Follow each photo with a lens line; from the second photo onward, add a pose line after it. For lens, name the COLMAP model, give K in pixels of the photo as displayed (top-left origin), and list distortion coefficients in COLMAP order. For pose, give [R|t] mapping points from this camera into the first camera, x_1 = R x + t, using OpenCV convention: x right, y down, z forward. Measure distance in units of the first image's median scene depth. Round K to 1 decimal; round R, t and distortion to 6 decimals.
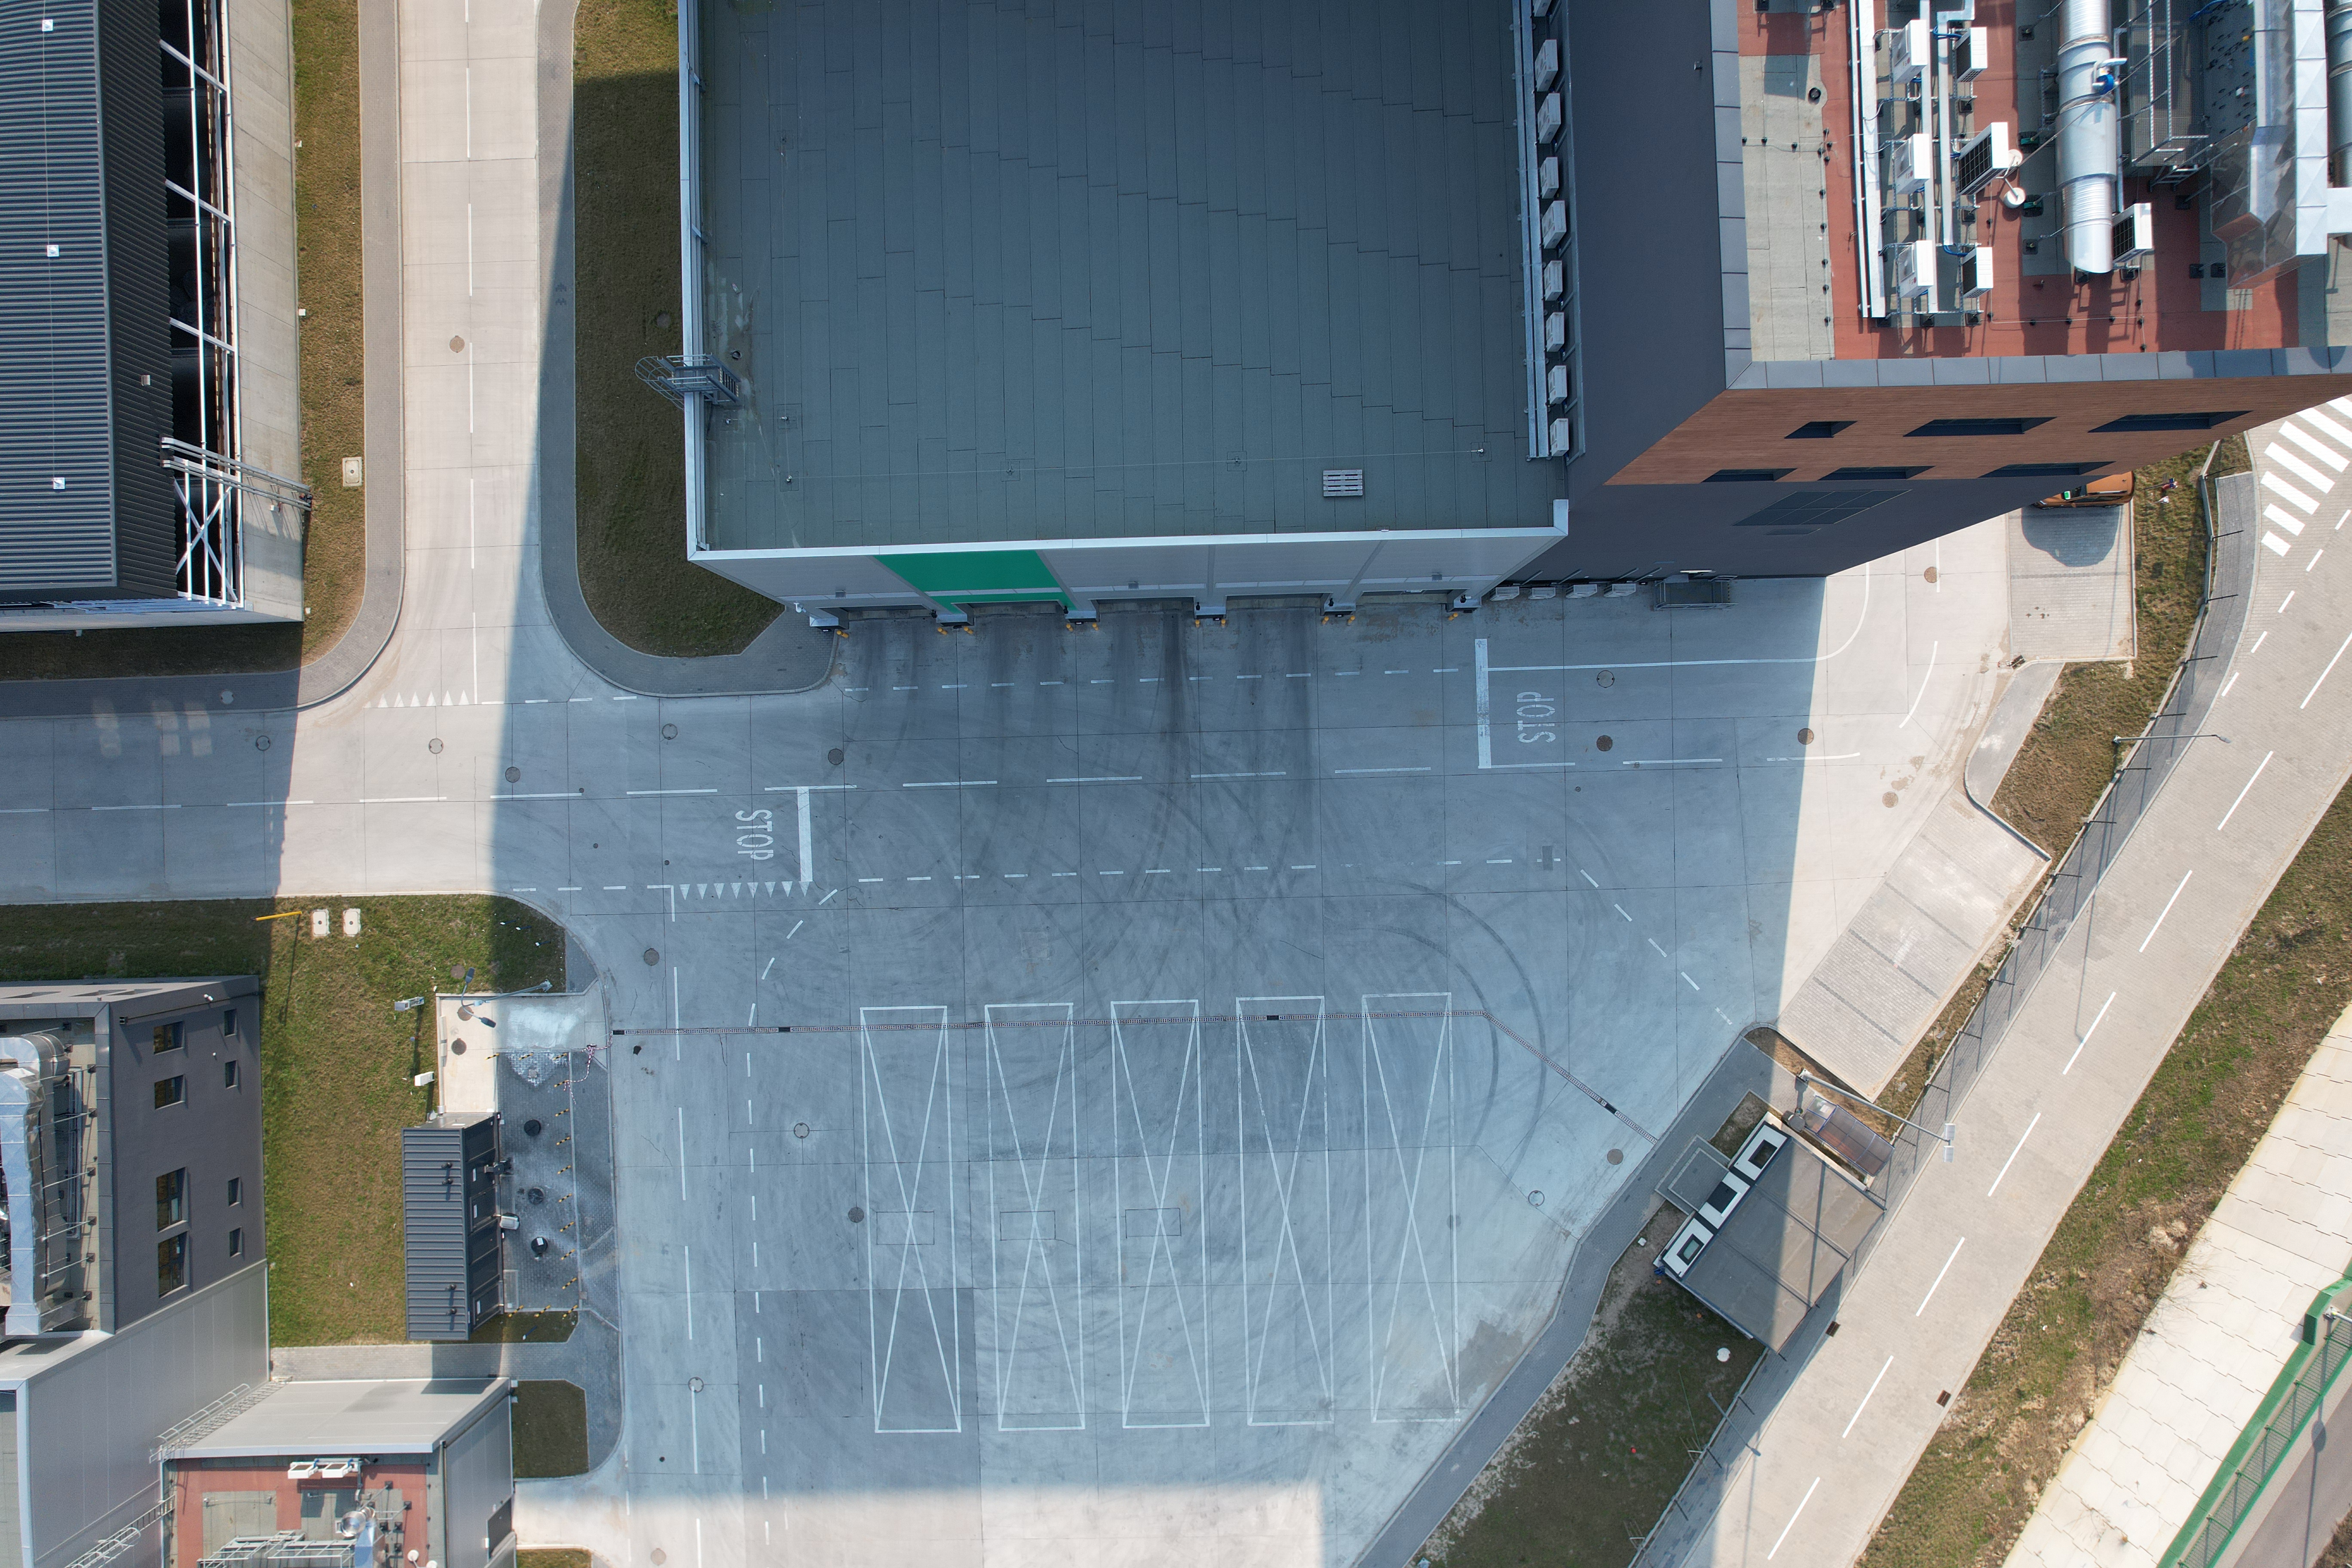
lens RADIAL K [[1518.4, 0, 1176.0], [0, 1518.4, 784.0], [0, 0, 1]] dist [-0.074725, 0.047092]
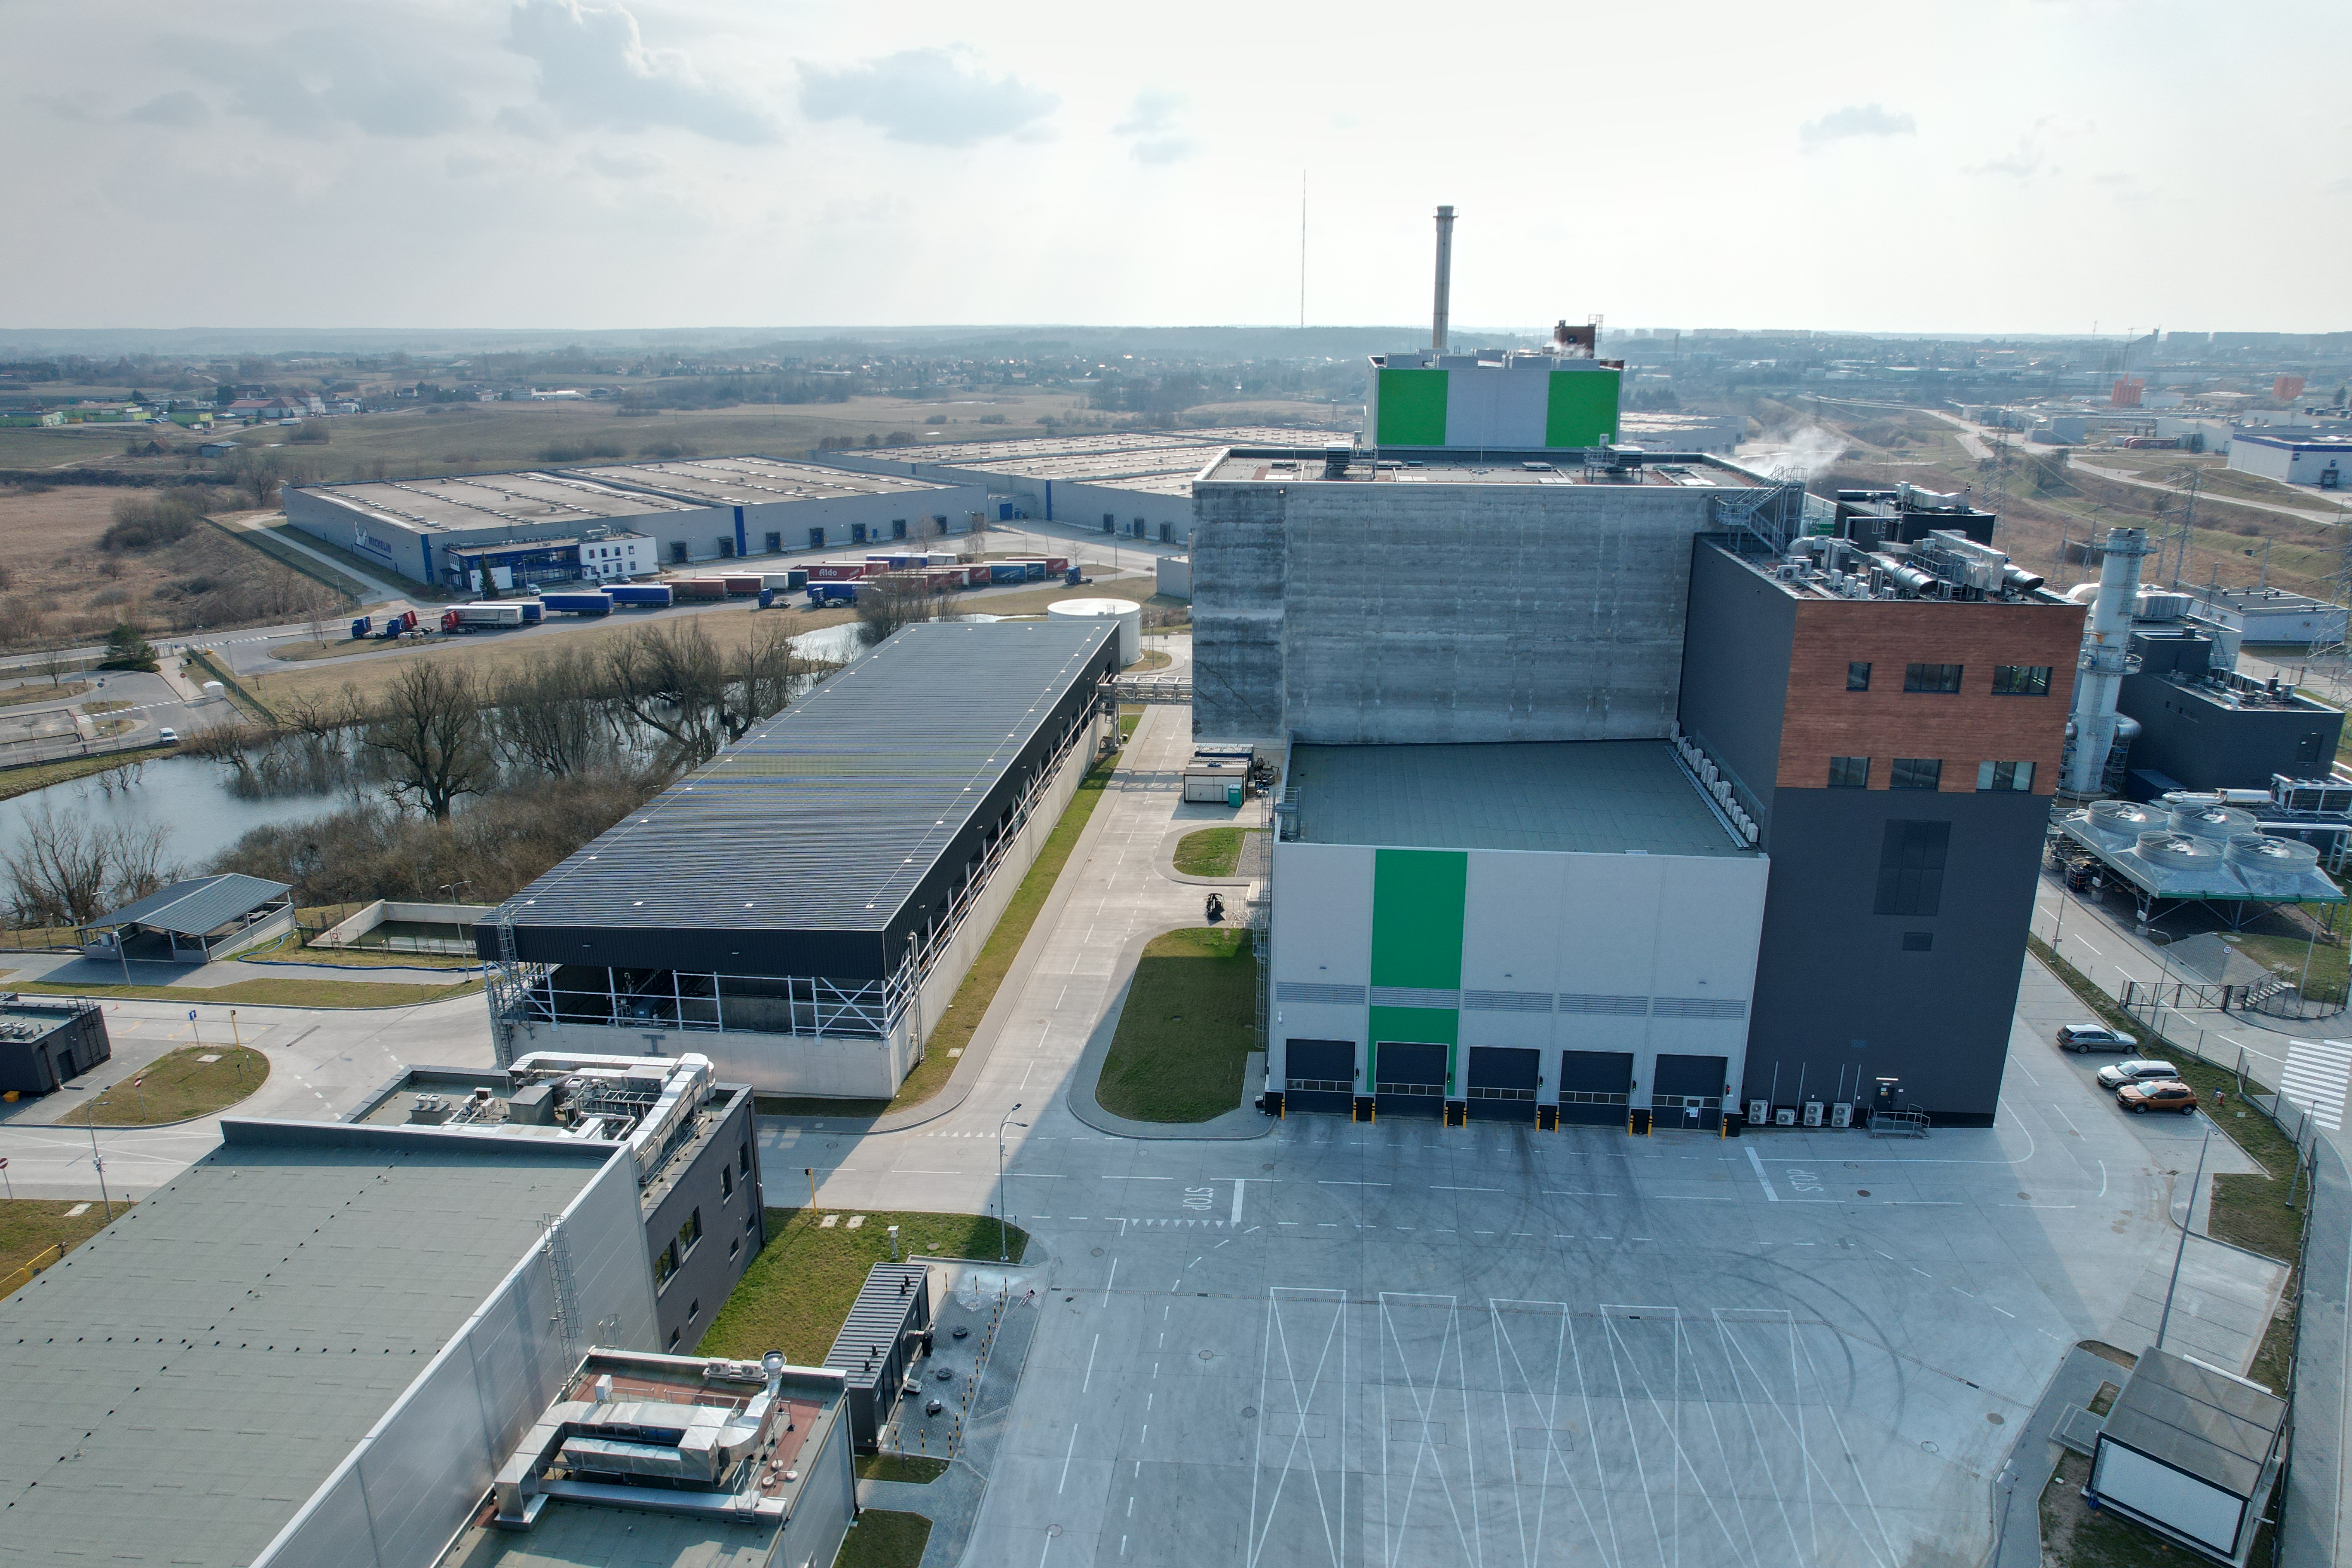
lens RADIAL K [[1518.4, 0, 1176.0], [0, 1518.4, 784.0], [0, 0, 1]] dist [-0.074725, 0.047092]
pose [[0.991022, 0.046077, -0.125506, -0.153828], [-0.133528, 0.293892, -0.946466, 1.141072], [-0.006725, 0.954727, 0.297406, 0.286709]]
